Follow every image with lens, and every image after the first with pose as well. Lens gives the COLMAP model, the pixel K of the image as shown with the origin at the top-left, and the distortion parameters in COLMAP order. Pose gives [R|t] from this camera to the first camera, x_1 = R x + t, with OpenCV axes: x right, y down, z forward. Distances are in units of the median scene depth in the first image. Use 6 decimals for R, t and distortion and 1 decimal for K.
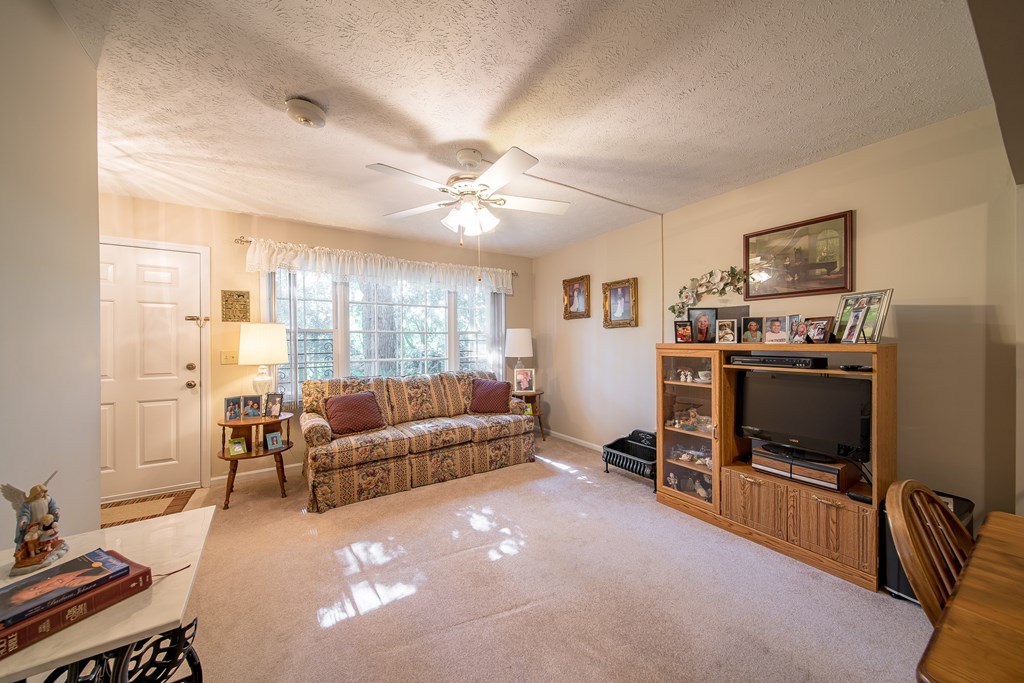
lens RADIAL K [[355.0, 0, 510.9], [0, 355.0, 341.7], [0, 0, 1]] dist [0.000574, -0.001370]
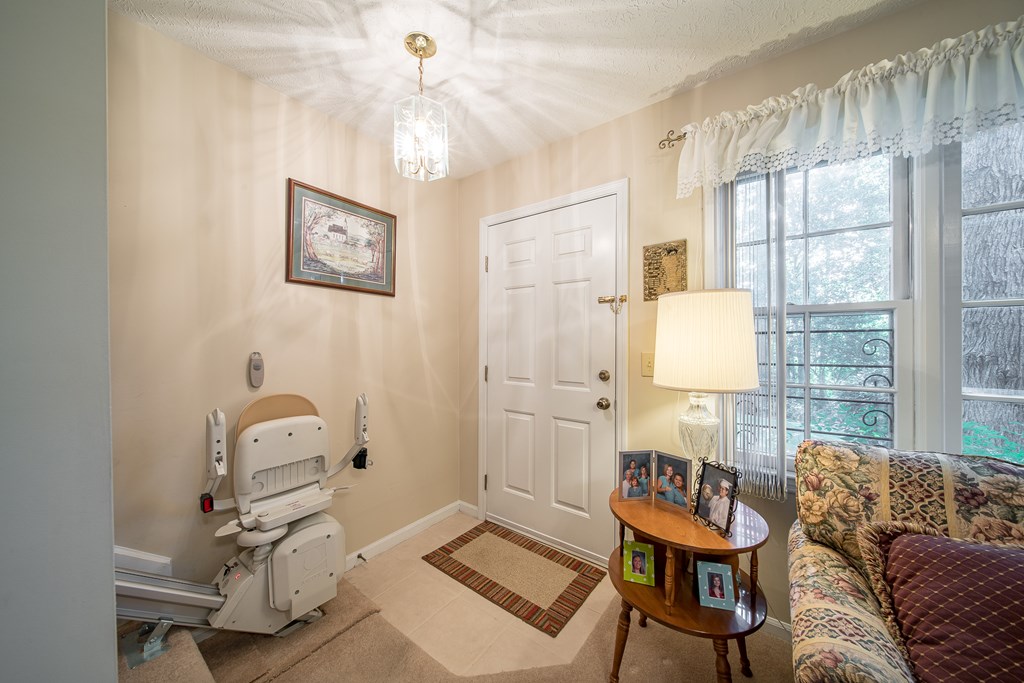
lens RADIAL K [[355.0, 0, 509.7], [0, 355.0, 343.7], [0, 0, 1]] dist [0.000574, -0.001370]
pose [[0.340128, 0.014086, -0.940273, -0.360677], [-0.000119, 0.999888, 0.014936, 0.002989], [0.940379, -0.004969, 0.340092, 0.623792]]
